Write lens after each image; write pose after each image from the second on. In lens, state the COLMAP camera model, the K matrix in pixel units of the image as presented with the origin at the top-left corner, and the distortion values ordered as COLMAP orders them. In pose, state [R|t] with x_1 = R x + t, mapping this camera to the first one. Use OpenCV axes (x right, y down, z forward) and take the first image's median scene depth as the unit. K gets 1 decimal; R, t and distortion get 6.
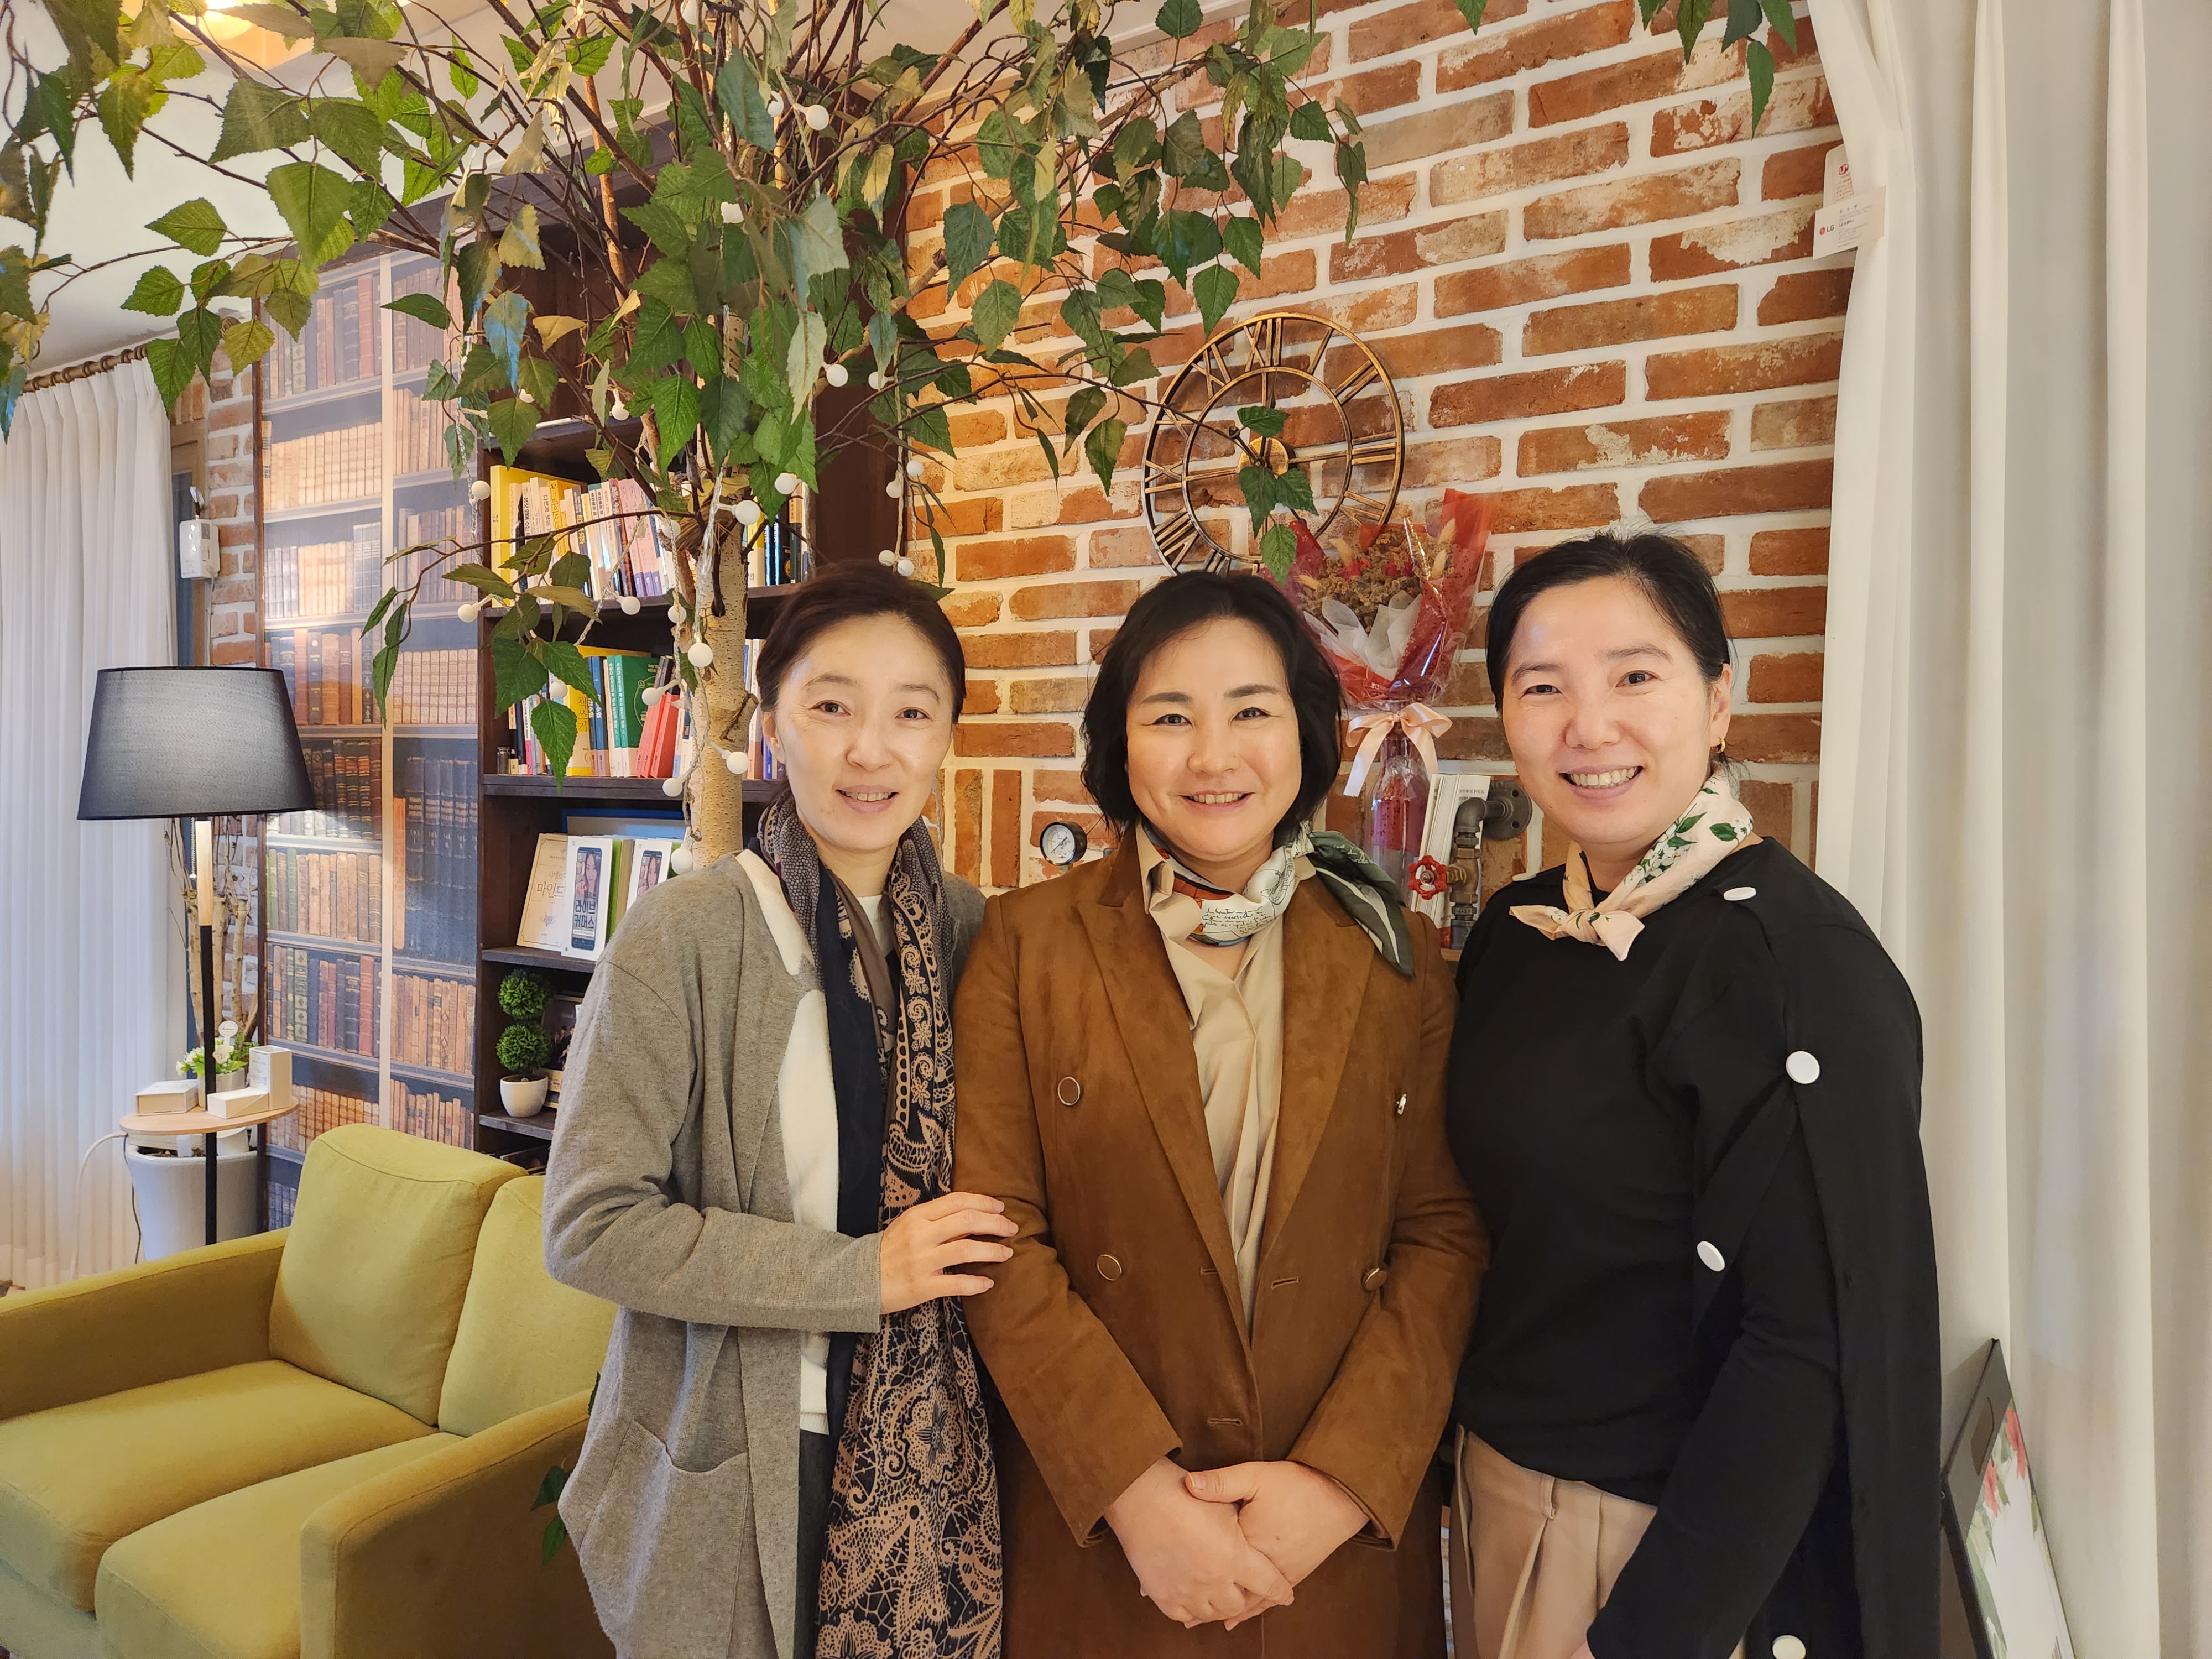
lens RADIAL K [[1484.8, 0, 1086.6], [0, 1484.8, 824.9], [0, 0, 1]] dist [0.053689, -0.025661]
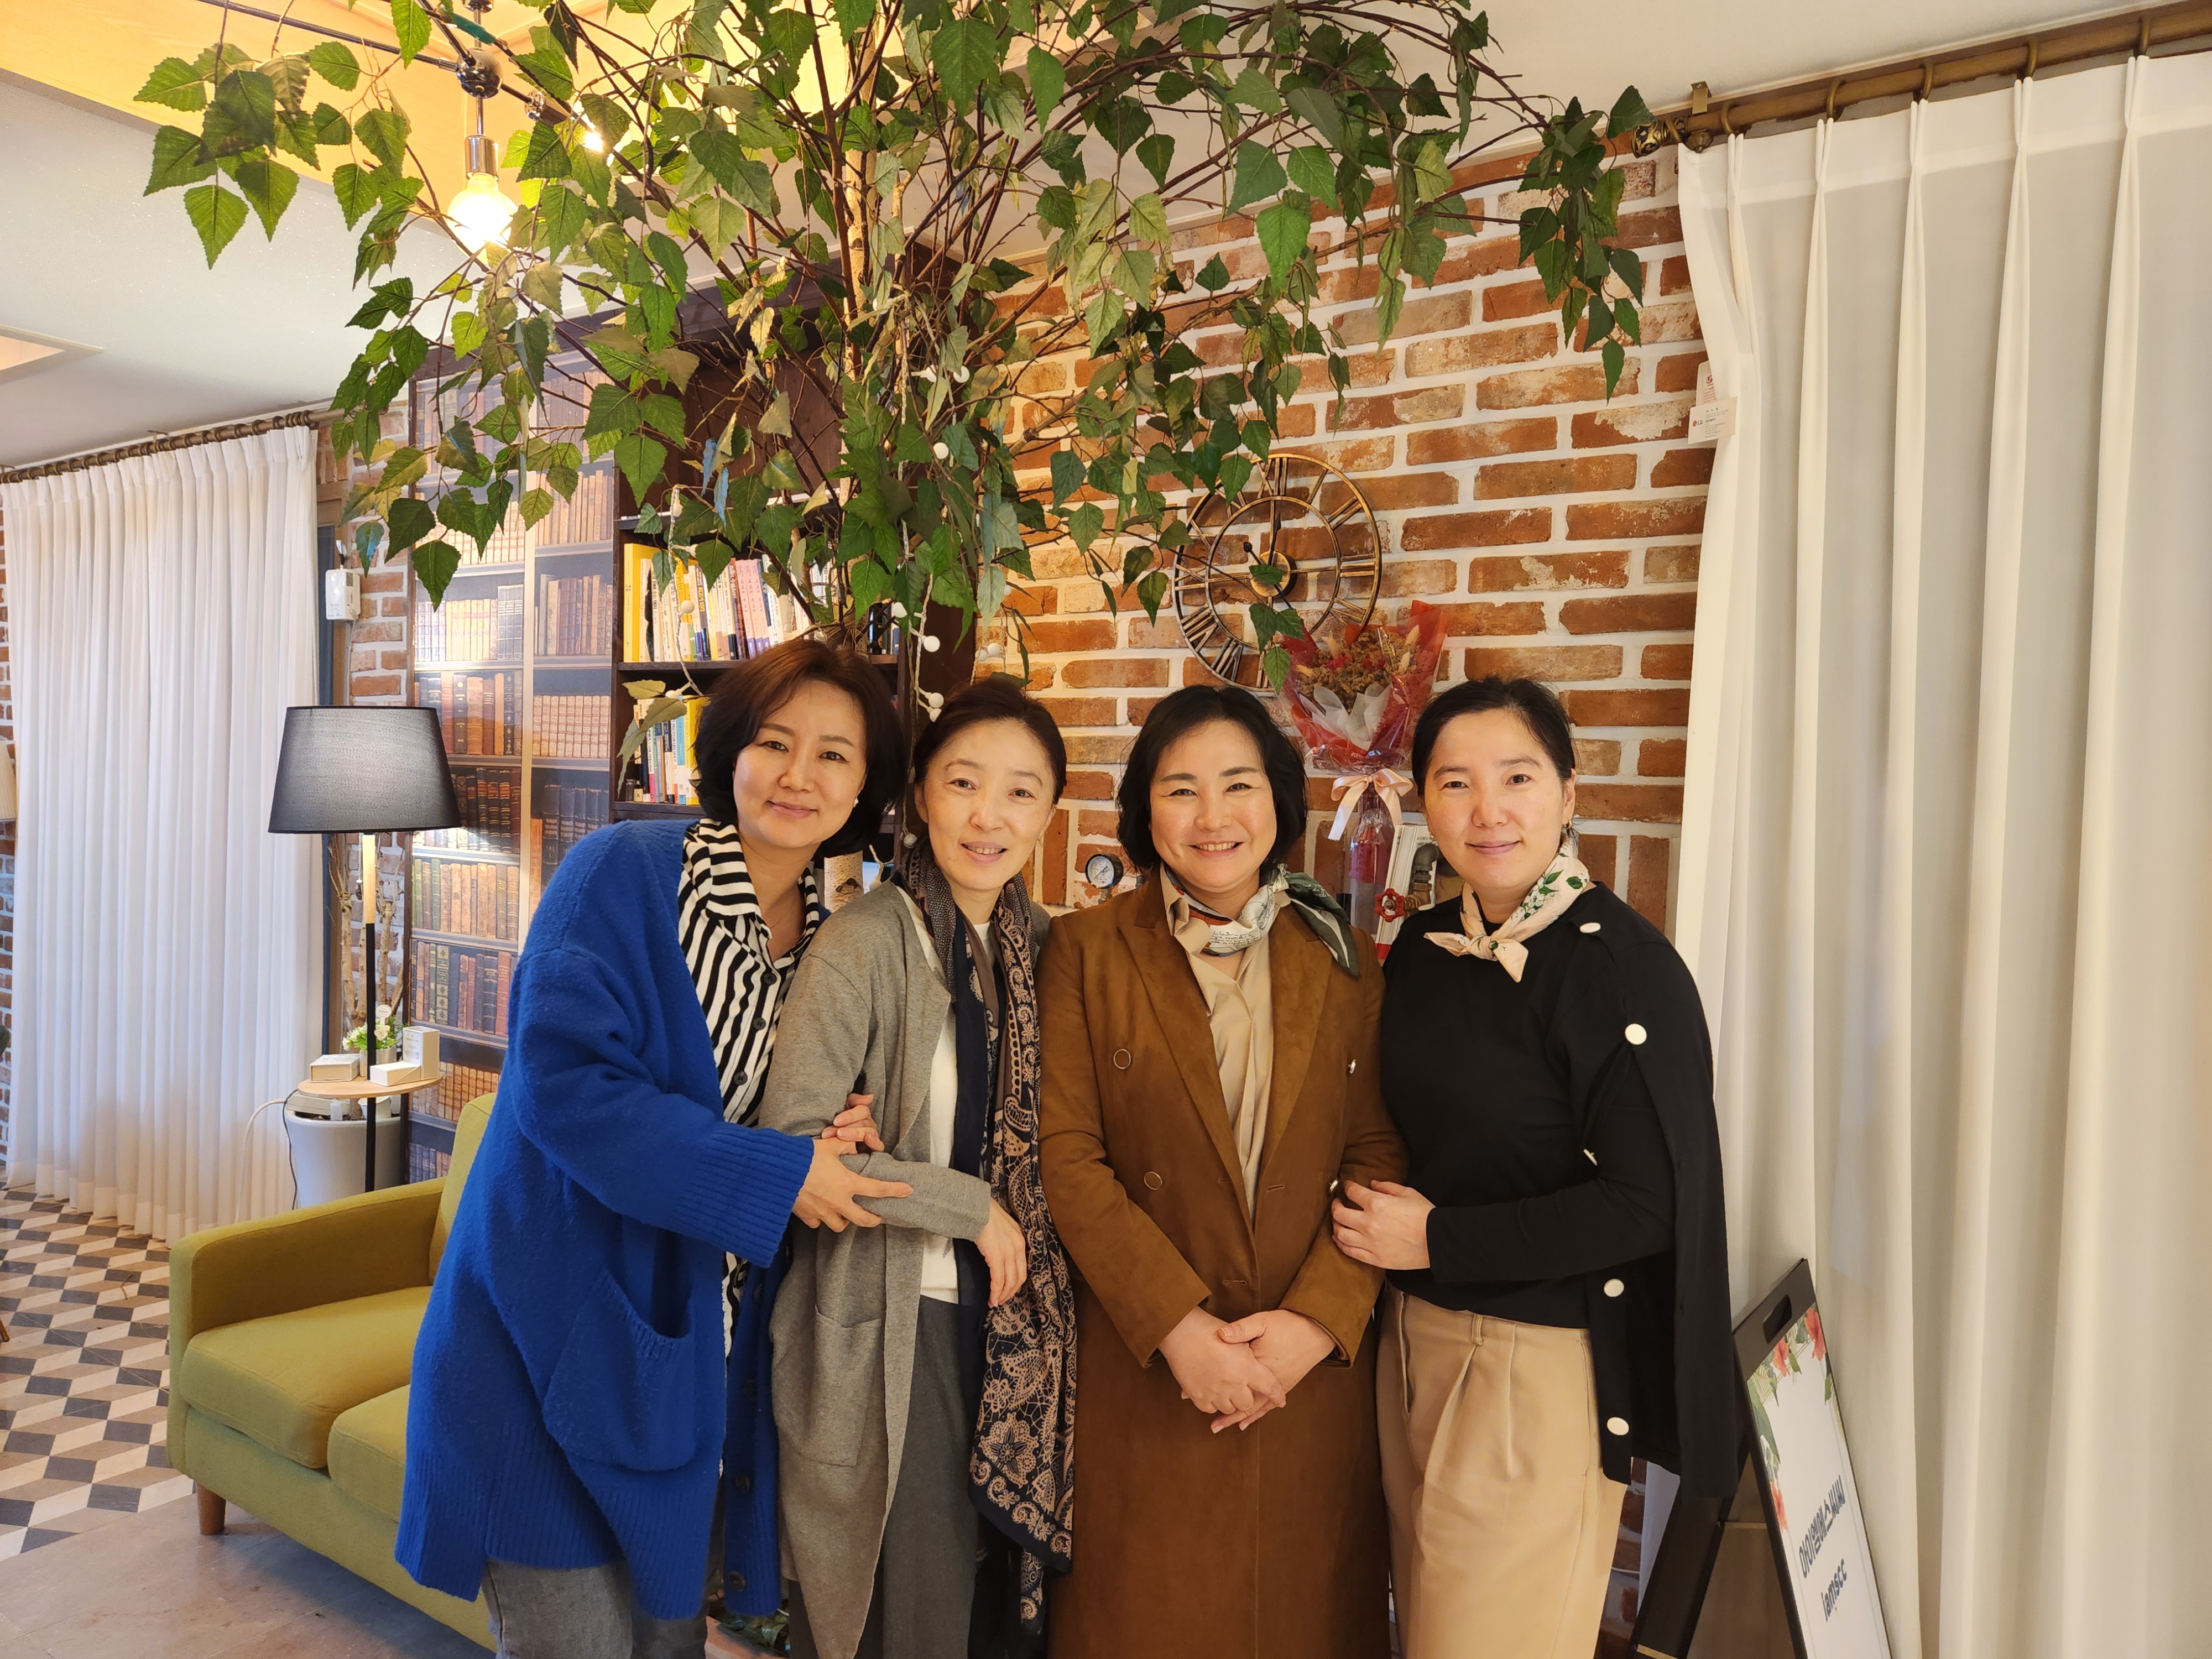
lens RADIAL K [[1484.8, 0, 1097.4], [0, 1484.8, 853.5], [0, 0, 1]] dist [0.053689, -0.025661]
pose [[0.999843, 0.016879, 0.005395, -0.032500], [-0.016956, 0.999750, 0.014565, -0.023073], [-0.005147, -0.014654, 0.999879, -0.277756]]
